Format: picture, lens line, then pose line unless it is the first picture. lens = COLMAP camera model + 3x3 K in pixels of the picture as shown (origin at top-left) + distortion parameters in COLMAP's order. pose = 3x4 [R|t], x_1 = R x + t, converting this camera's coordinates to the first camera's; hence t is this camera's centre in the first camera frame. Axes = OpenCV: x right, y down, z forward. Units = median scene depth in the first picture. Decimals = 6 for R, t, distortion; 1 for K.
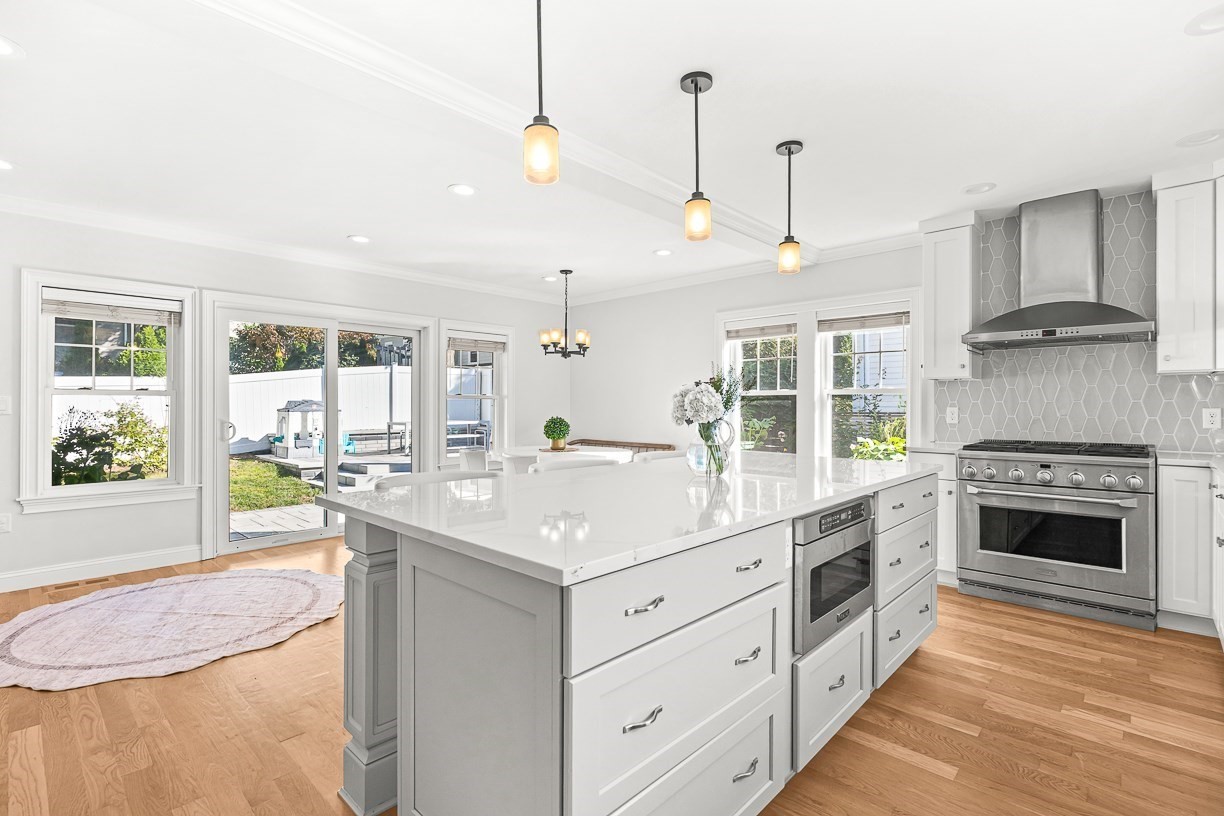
lens RADIAL K [[575.8, 0, 631.0], [0, 575.8, 402.7], [0, 0, 1]] dist [-0.013947, -0.000452]
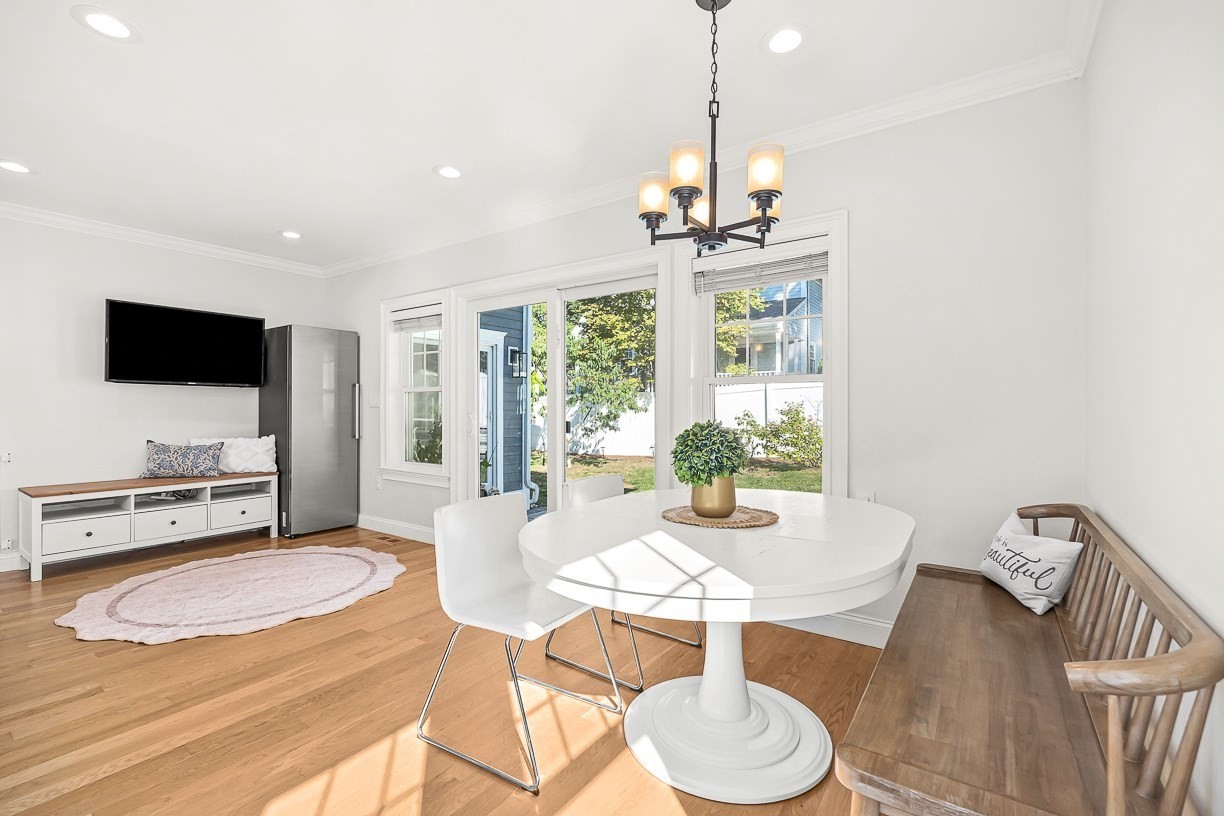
lens RADIAL K [[540.0, 0, 605.8], [0, 540.0, 405.6], [0, 0, 1]] dist [-0.000826, 0.000061]
pose [[0.118450, -0.000138, -0.992960, 0.234861], [0.001622, 0.999999, 0.000055, 0.017236], [0.992959, -0.001617, 0.118450, 1.076548]]
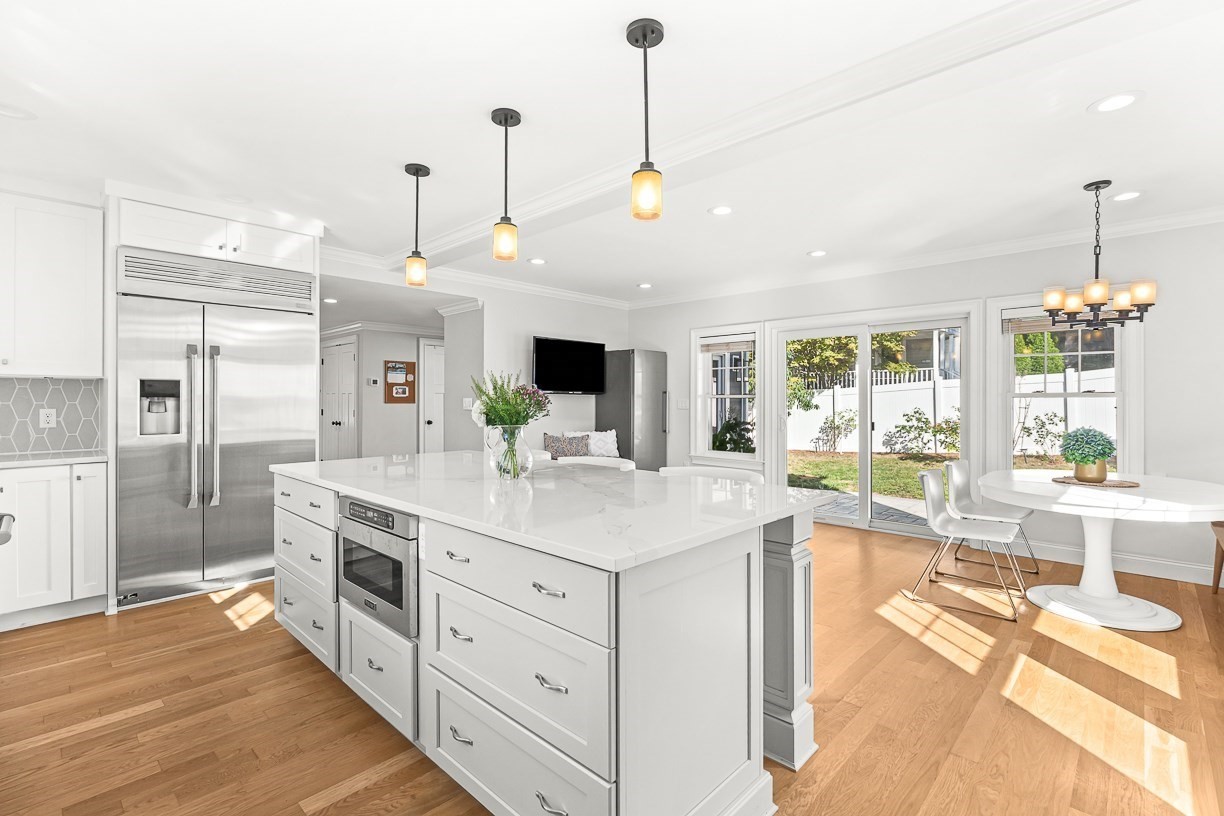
lens RADIAL K [[559.4, 0, 607.2], [0, 559.4, 398.2], [0, 0, 1]] dist [-0.002748, -0.000362]
pose [[-0.025747, 0.000776, -0.999668, 0.579204], [0.002003, 0.999998, 0.000725, -0.010311], [0.999666, -0.001984, -0.025749, 0.599239]]
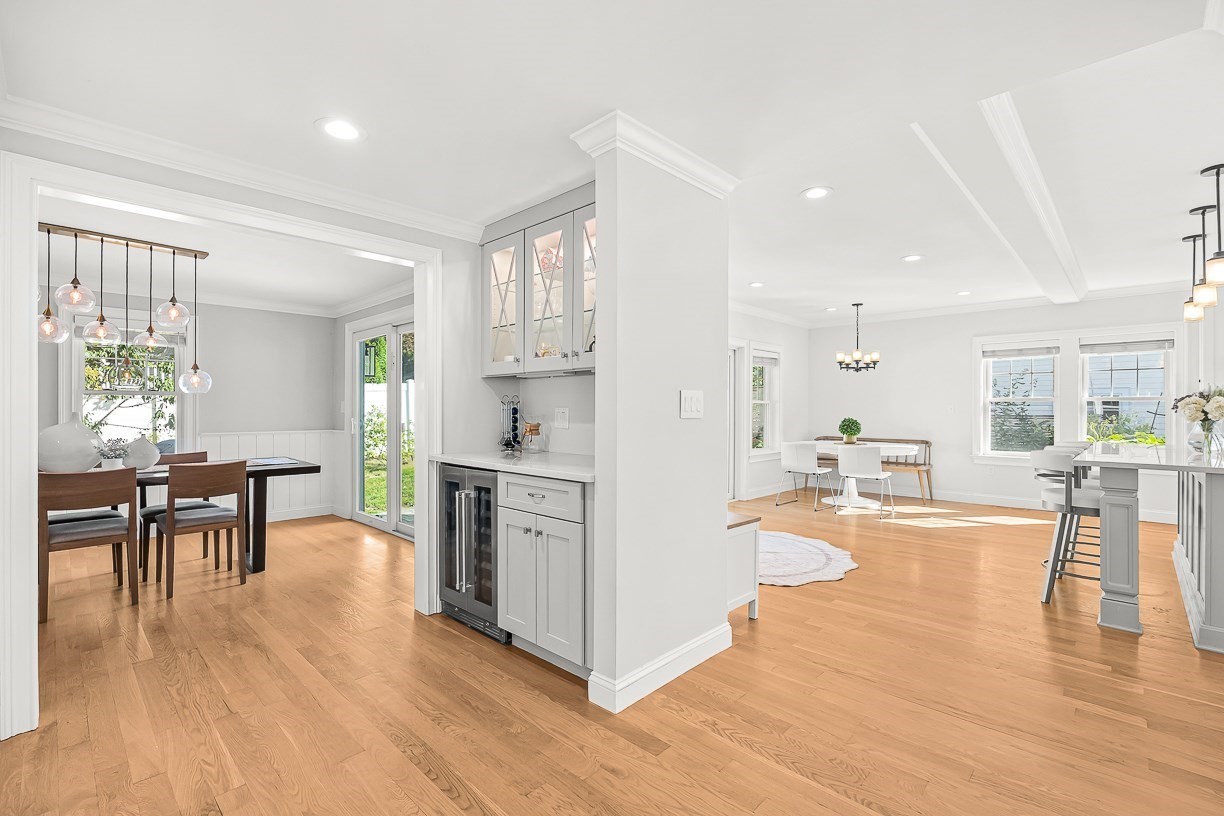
lens RADIAL K [[559.4, 0, 607.2], [0, 559.4, 398.2], [0, 0, 1]] dist [-0.002748, -0.000362]
pose [[0.999595, 0.005535, -0.027918, -0.757758], [-0.005967, 0.999864, -0.015393, 0.003239], [0.027829, 0.015553, 0.999492, -0.303307]]
